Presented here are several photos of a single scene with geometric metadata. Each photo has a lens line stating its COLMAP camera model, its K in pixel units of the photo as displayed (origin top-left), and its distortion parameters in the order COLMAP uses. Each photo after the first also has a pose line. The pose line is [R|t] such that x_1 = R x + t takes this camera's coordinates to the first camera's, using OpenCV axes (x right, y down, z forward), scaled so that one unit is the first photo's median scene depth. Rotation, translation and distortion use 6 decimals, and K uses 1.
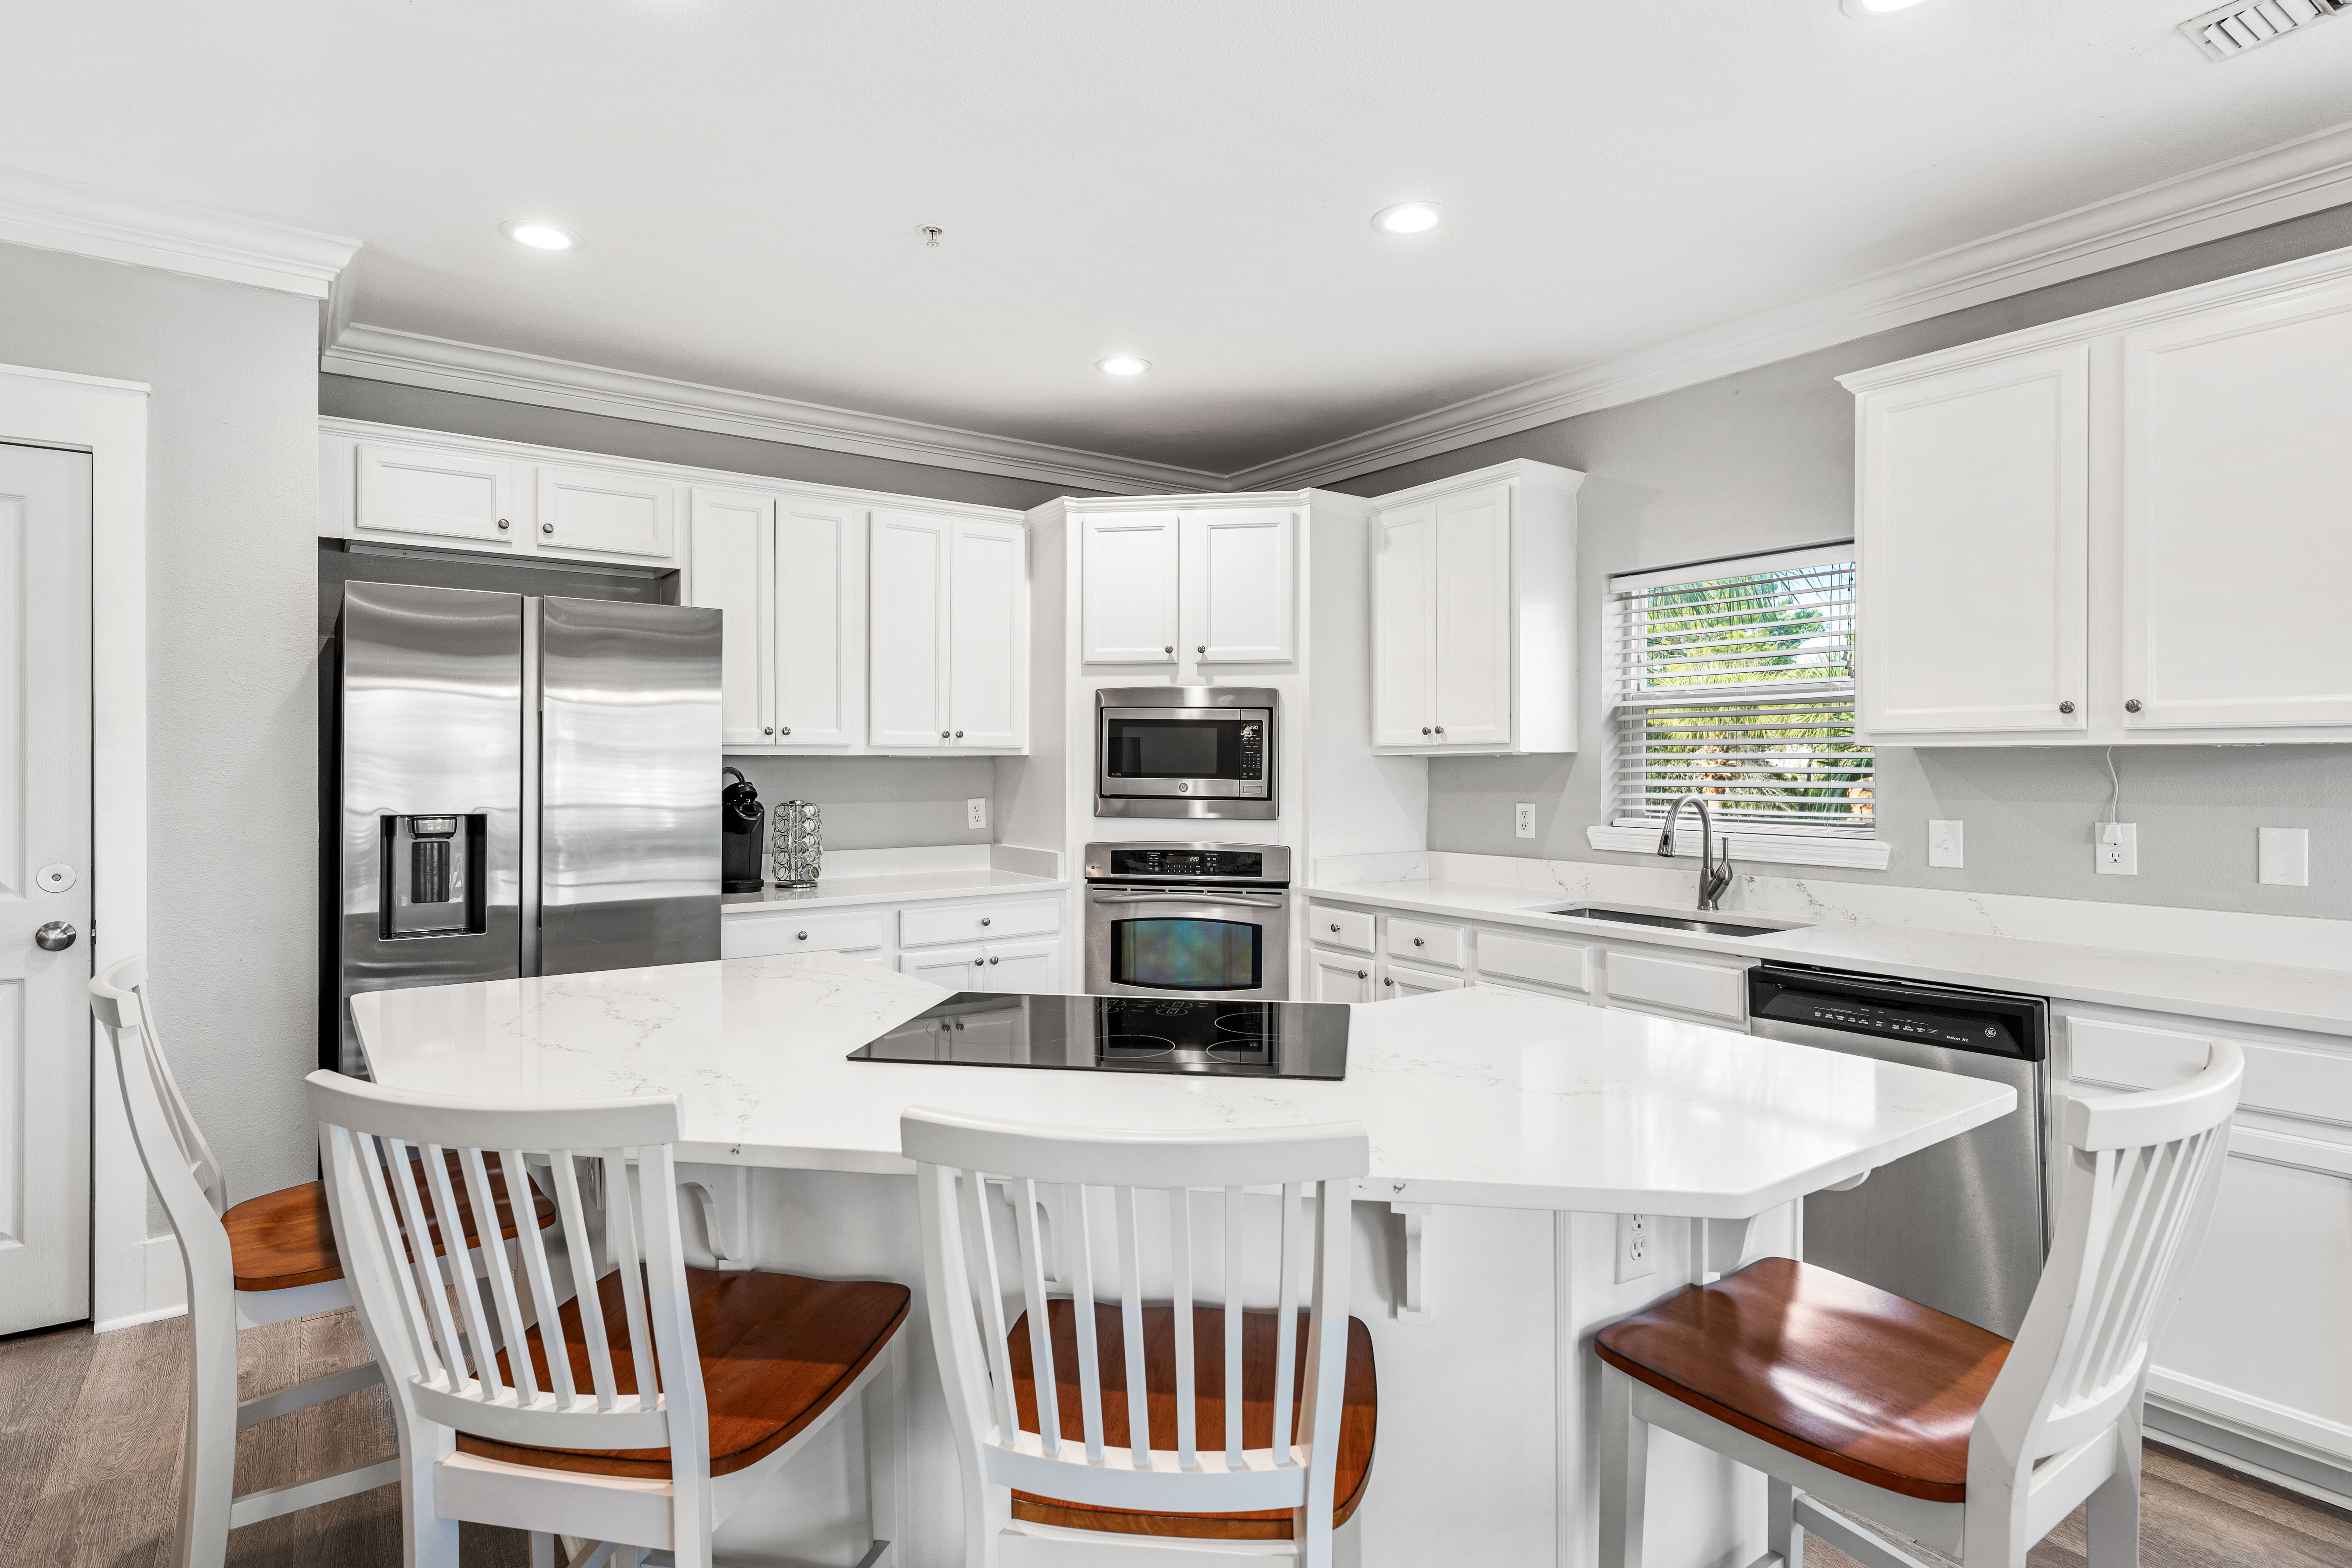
lens RADIAL K [[1224.7, 0, 1167.6], [0, 1224.7, 767.0], [0, 0, 1]] dist [0.003476, -0.001281]
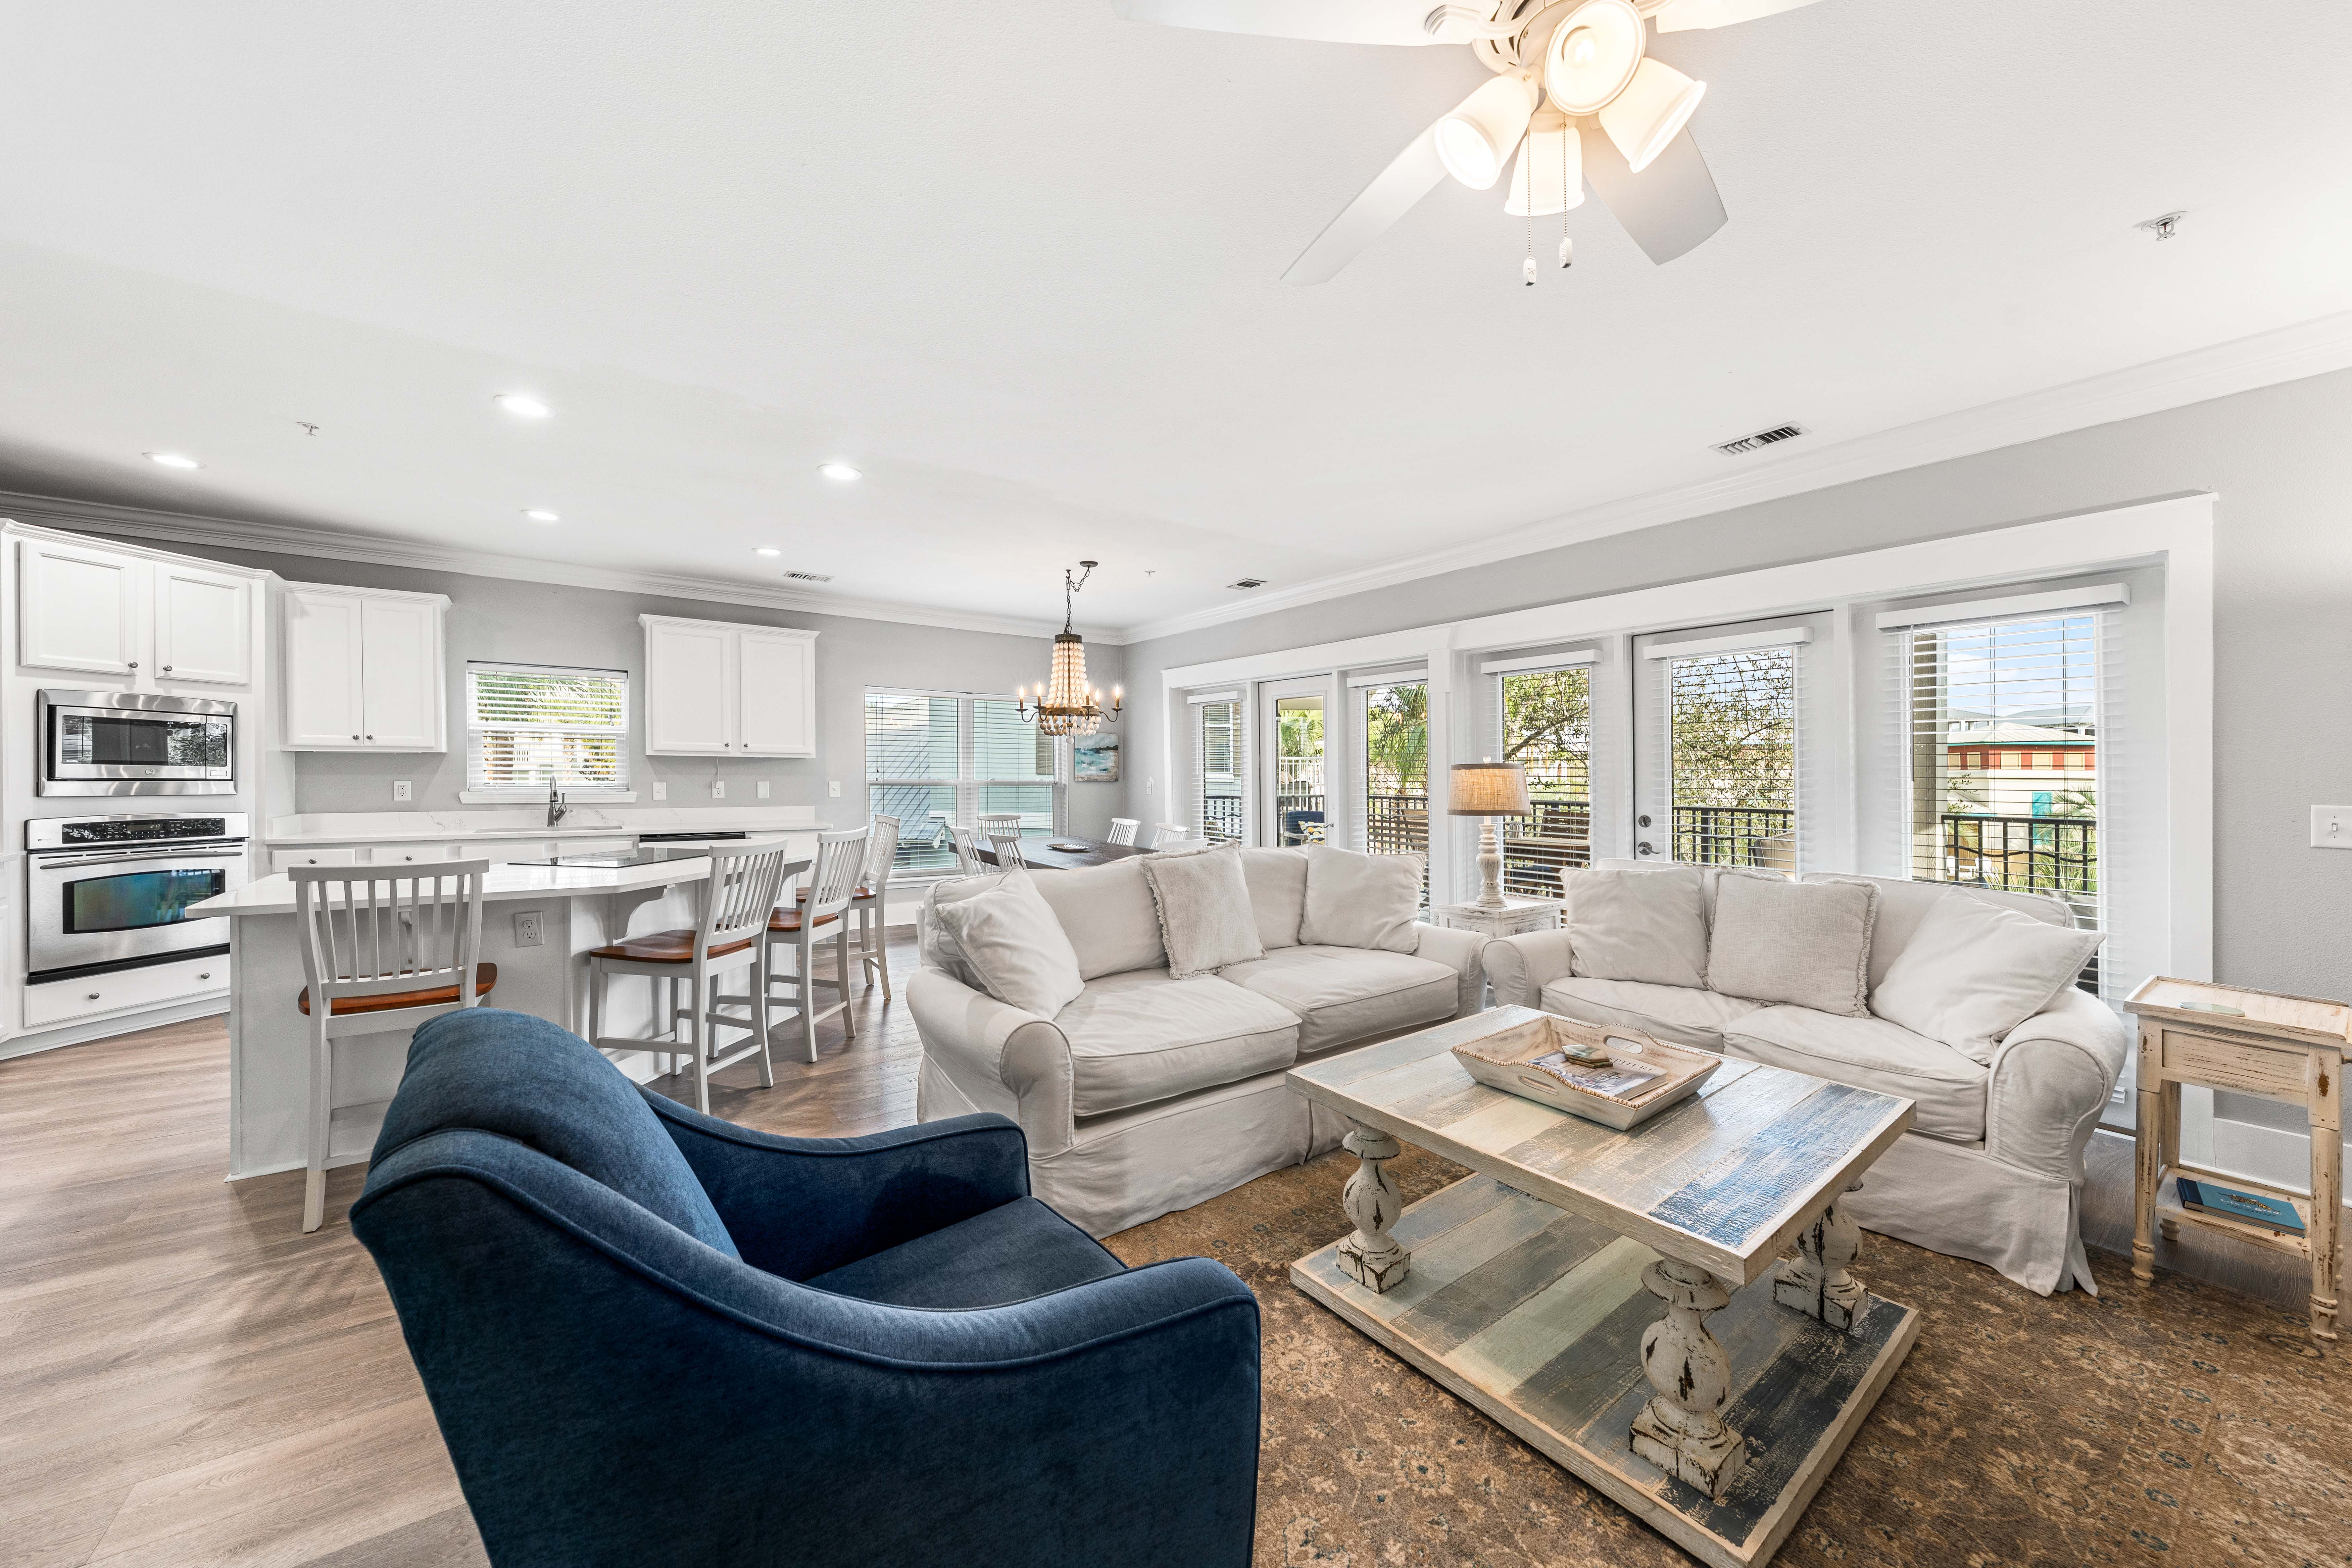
lens RADIAL K [[835.1, 0, 1176.3], [0, 835.1, 786.6], [0, 0, 1]] dist [-0.001205, 0.000126]
pose [[-0.014212, -0.017796, 0.999741, -0.927347], [-0.008256, 0.999810, 0.017680, 0.007791], [-0.999865, -0.008003, -0.014356, -0.087663]]
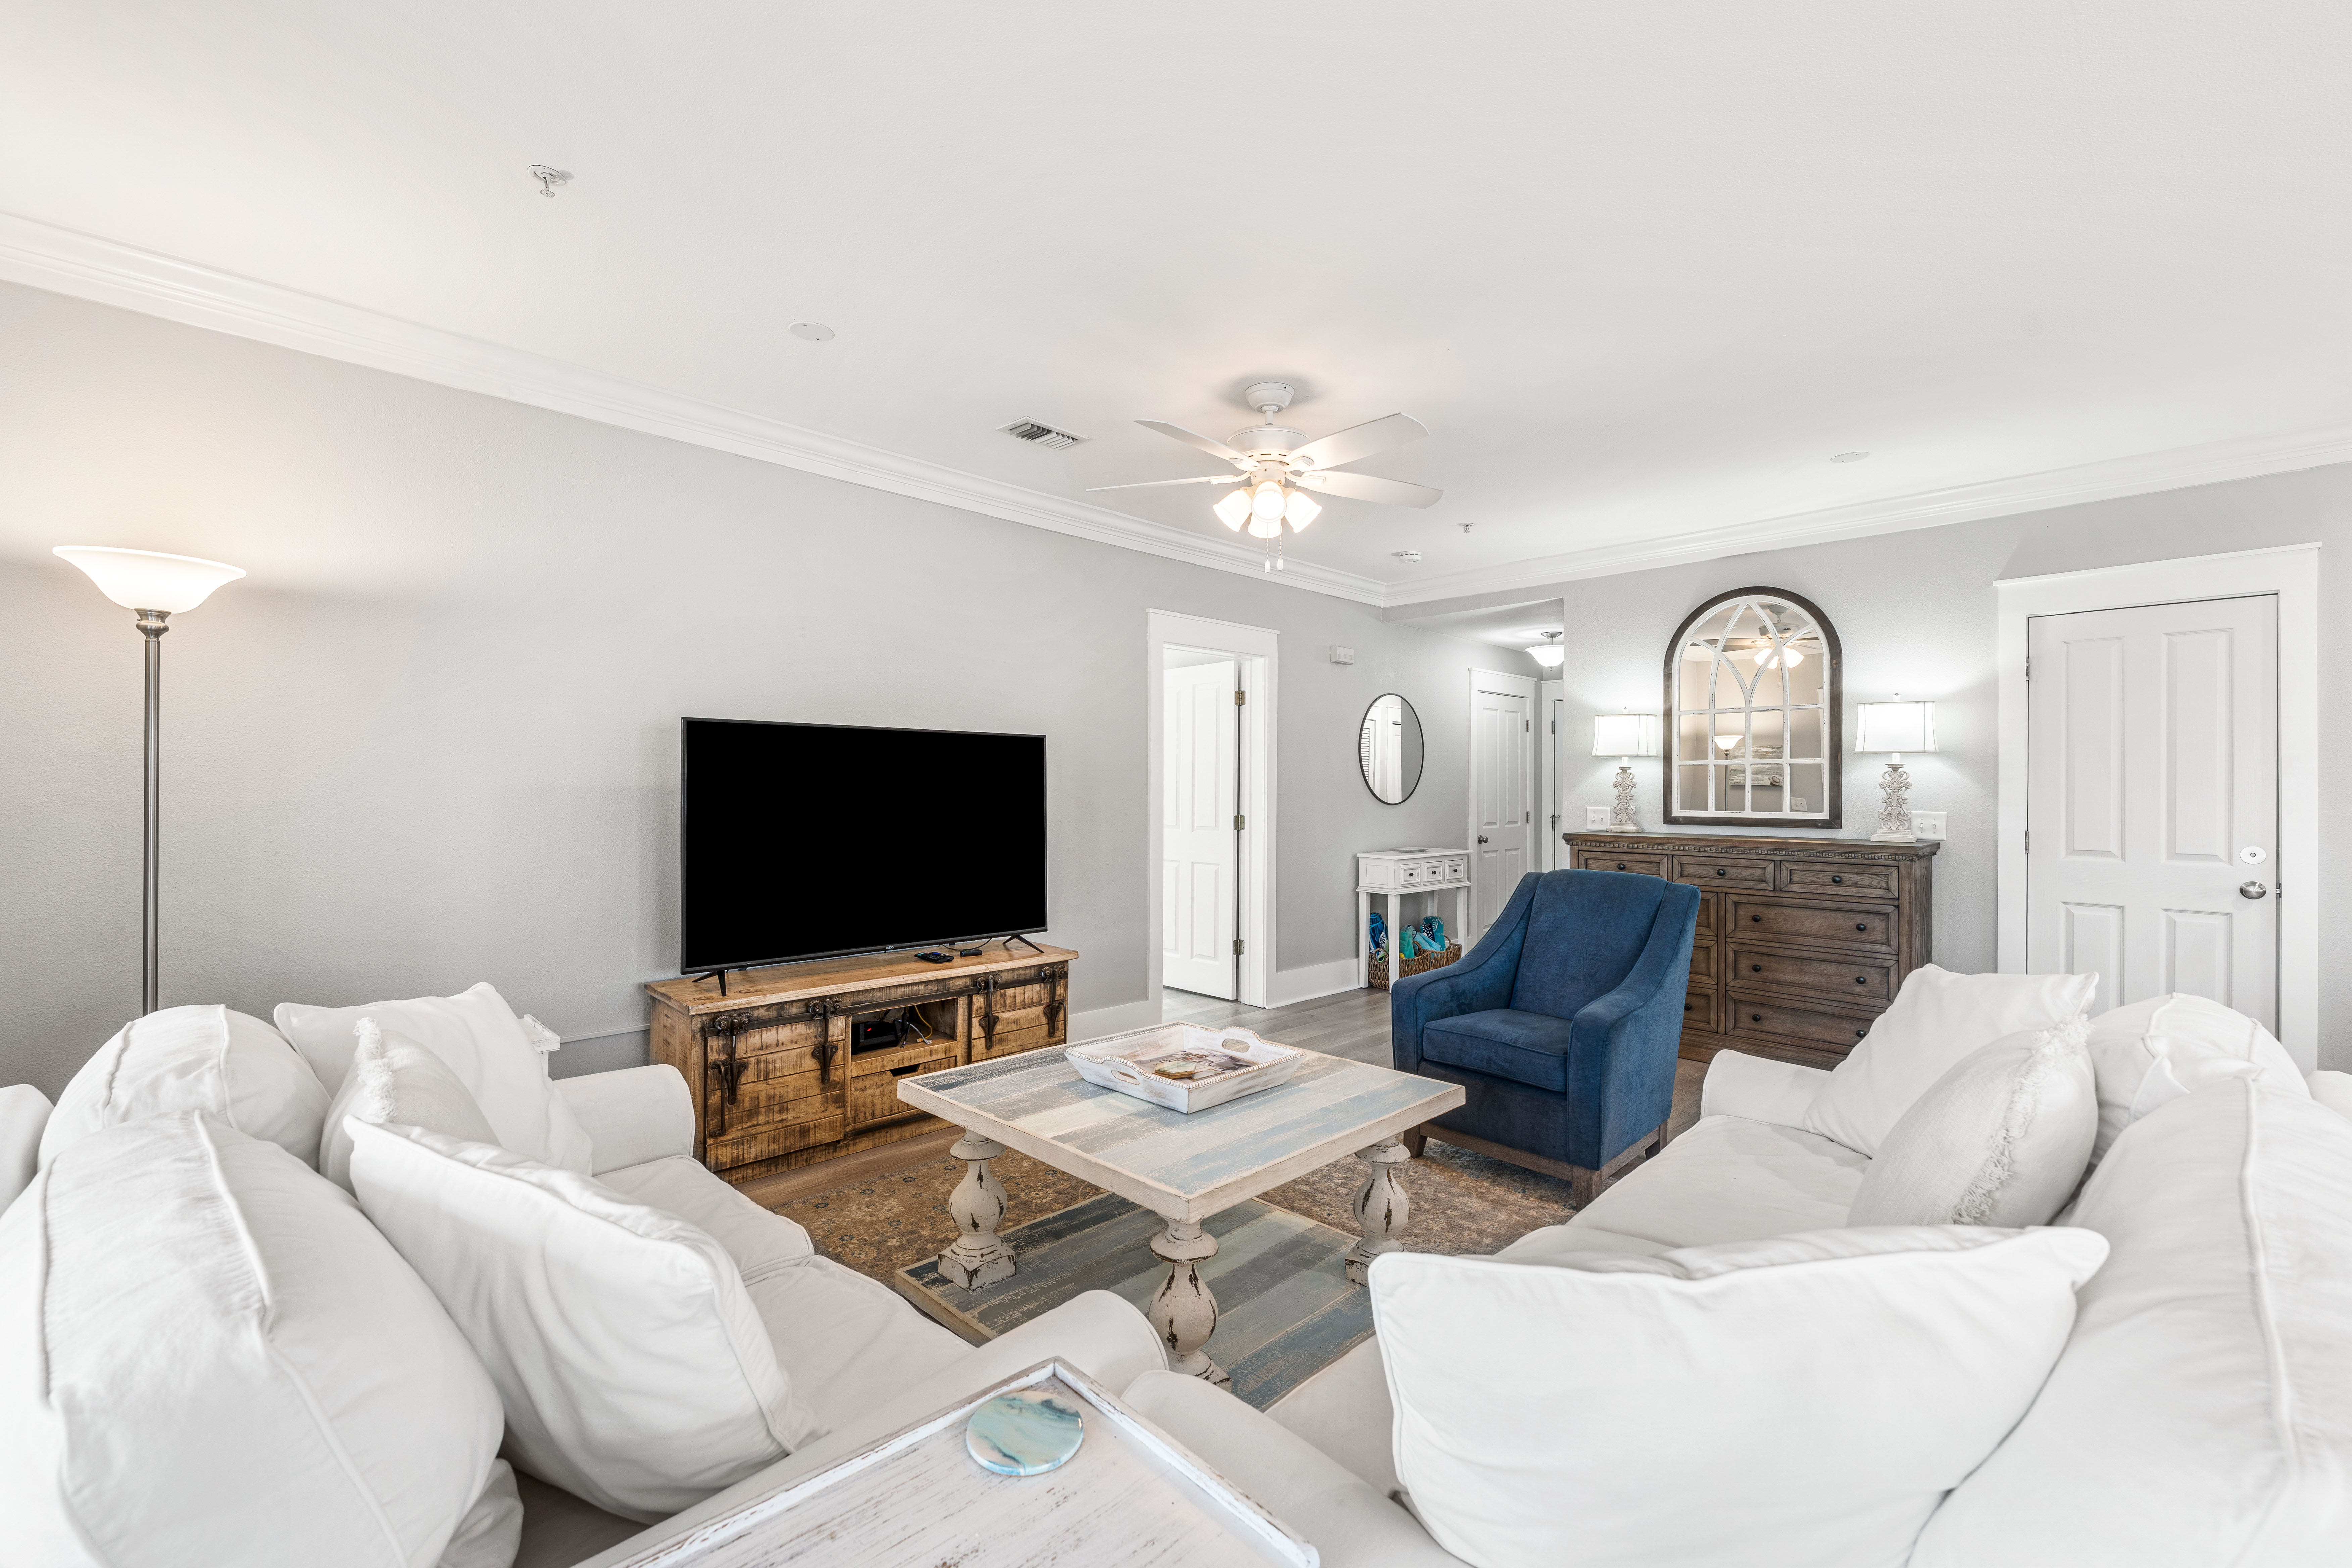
lens RADIAL K [[983.2, 0, 1176.0], [0, 983.2, 784.0], [0, 0, 1]] dist [-0.001848, -0.000097]
pose [[0.158925, -0.007049, -0.987266, 0.112131], [-0.007341, 0.999938, -0.008321, 0.010805], [0.987263, 0.008570, 0.158863, -0.426467]]
